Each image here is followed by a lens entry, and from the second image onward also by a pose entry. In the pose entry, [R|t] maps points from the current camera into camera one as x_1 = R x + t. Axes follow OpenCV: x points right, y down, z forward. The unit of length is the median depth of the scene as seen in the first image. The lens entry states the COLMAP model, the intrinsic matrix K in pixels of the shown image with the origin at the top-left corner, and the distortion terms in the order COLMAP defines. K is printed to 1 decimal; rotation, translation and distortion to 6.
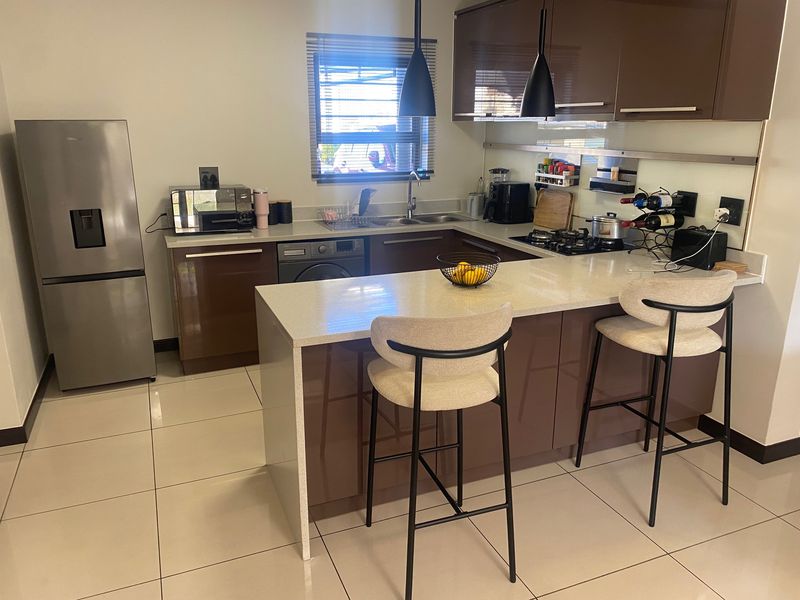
lens RADIAL K [[605.4, 0, 392.8], [0, 605.4, 297.4], [0, 0, 1]] dist [0.071521, -0.099838]
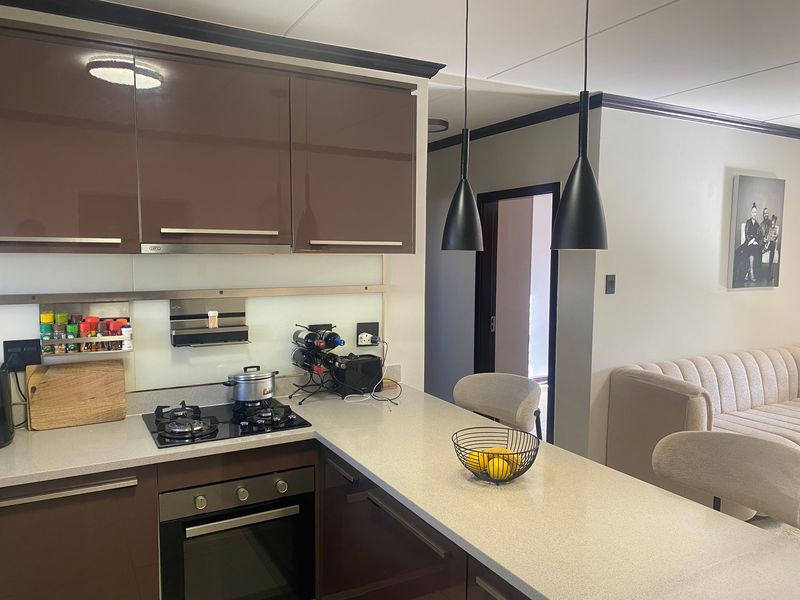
lens RADIAL K [[605.4, 0, 392.8], [0, 605.4, 297.4], [0, 0, 1]] dist [0.071521, -0.099838]
pose [[-0.109784, -0.072791, 0.991287, -0.387230], [0.271370, 0.957230, 0.100344, -0.228499], [-0.956194, 0.280021, -0.085335, 0.787718]]
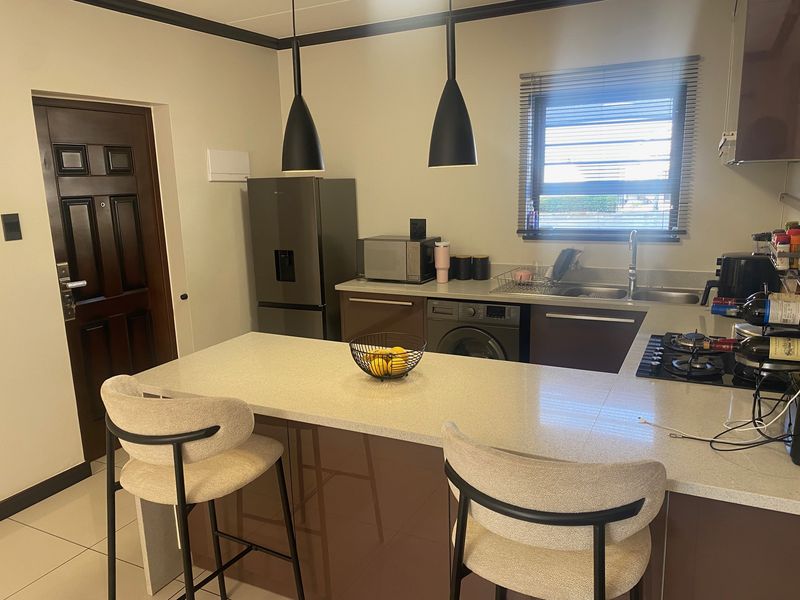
lens RADIAL K [[608.9, 0, 398.0], [0, 608.9, 306.9], [0, 0, 1]] dist [0.050276, -0.081853]
pose [[0.651327, 0.140107, -0.745751, 0.502736], [-0.182236, 0.982924, 0.025504, -0.093594], [0.736589, 0.119291, 0.665737, 0.333606]]
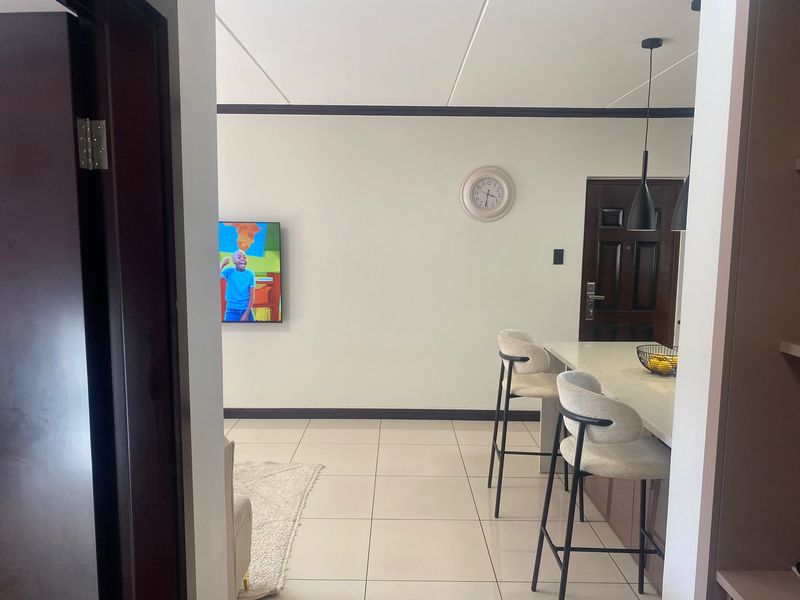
lens RADIAL K [[605.4, 0, 392.8], [0, 605.4, 297.4], [0, 0, 1]] dist [0.071521, -0.099838]
pose [[-0.384046, 0.099867, -0.917897, 0.975571], [-0.263903, 0.940788, 0.212774, -0.191435], [0.884796, 0.323951, -0.334951, 0.644248]]
